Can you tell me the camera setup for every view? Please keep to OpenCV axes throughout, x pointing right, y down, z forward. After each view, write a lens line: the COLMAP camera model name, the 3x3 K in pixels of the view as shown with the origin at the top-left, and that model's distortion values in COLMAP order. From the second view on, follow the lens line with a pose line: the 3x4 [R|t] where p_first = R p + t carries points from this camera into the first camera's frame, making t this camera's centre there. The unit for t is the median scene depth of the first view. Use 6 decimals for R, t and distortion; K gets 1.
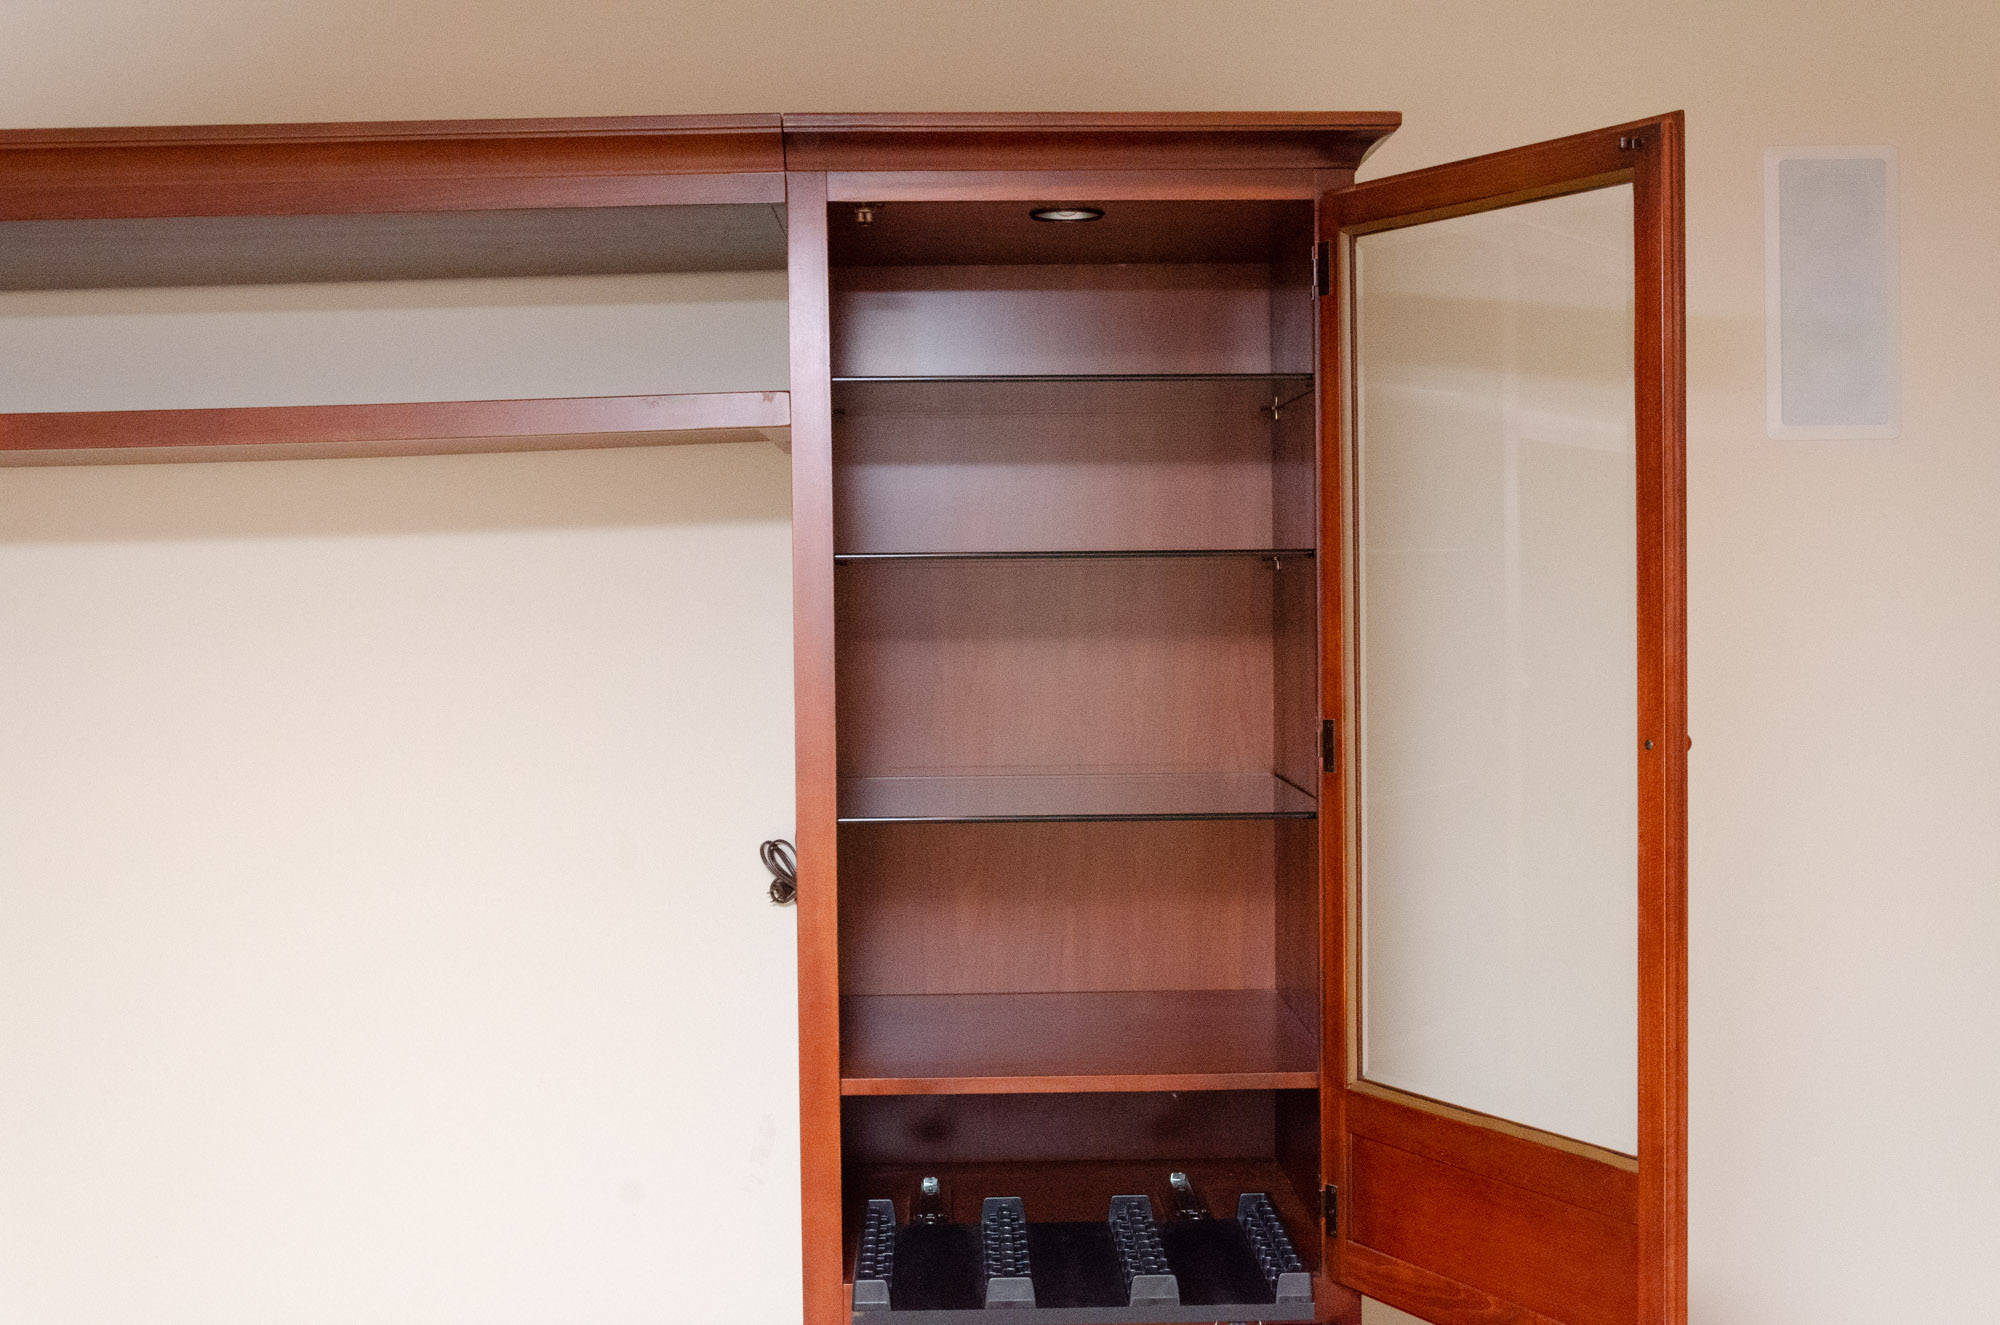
lens RADIAL K [[2416.7, 0, 1009.9], [0, 2416.7, 685.0], [0, 0, 1]] dist [-0.027542, 0.000000]
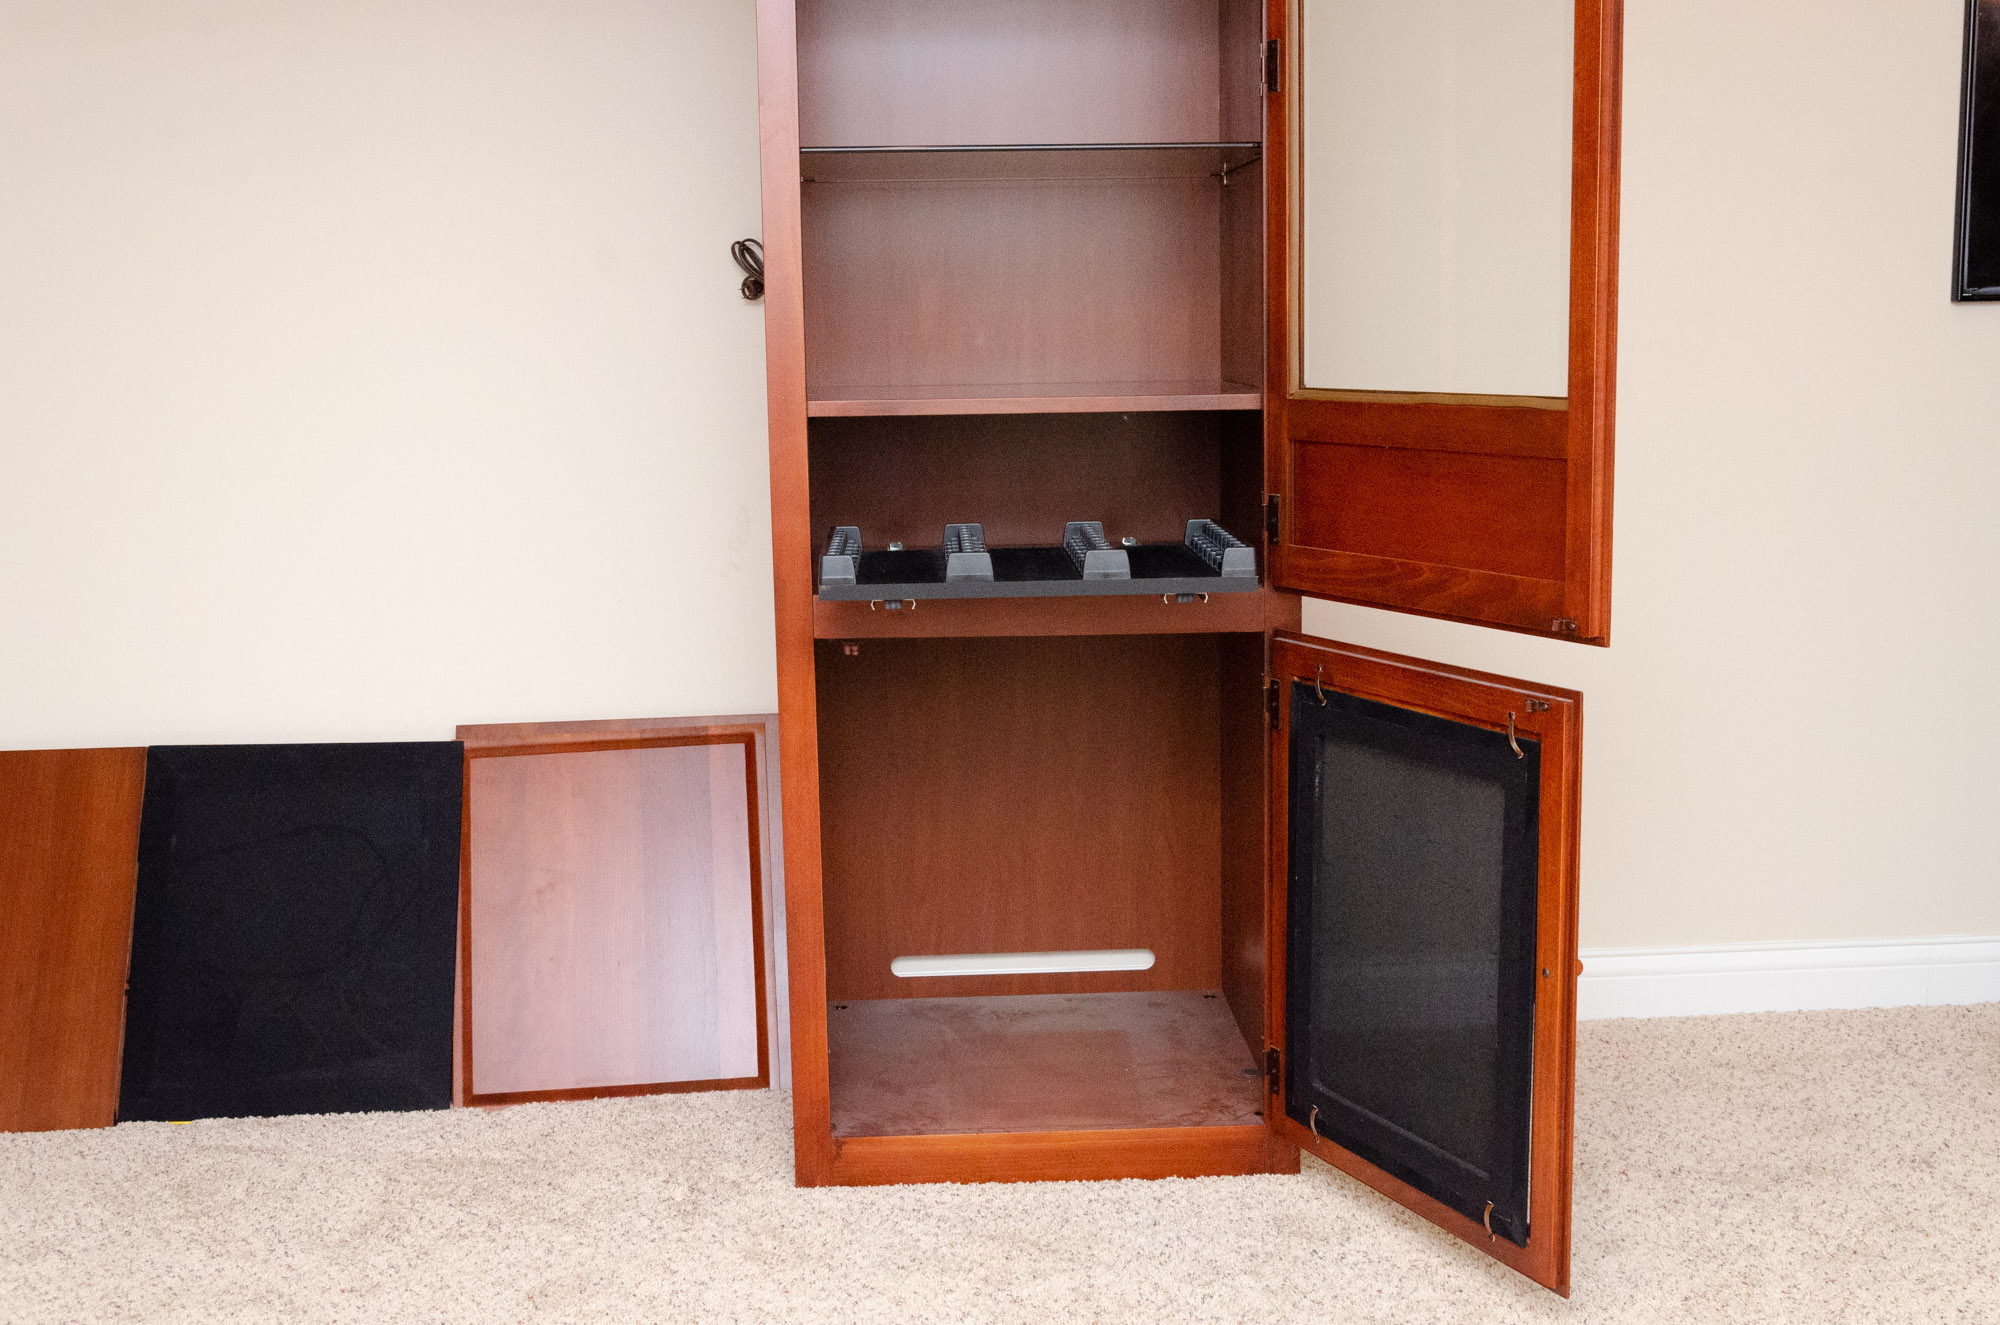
lens RADIAL K [[2270.3, 0, 939.2], [0, 2270.3, 639.9], [0, 0, 1]] dist [-0.017023, 0.000000]
pose [[0.999858, -0.007147, -0.015234, 0.001831], [0.008656, 0.994802, 0.101458, 0.171970], [0.014430, -0.101576, 0.994723, 0.006700]]
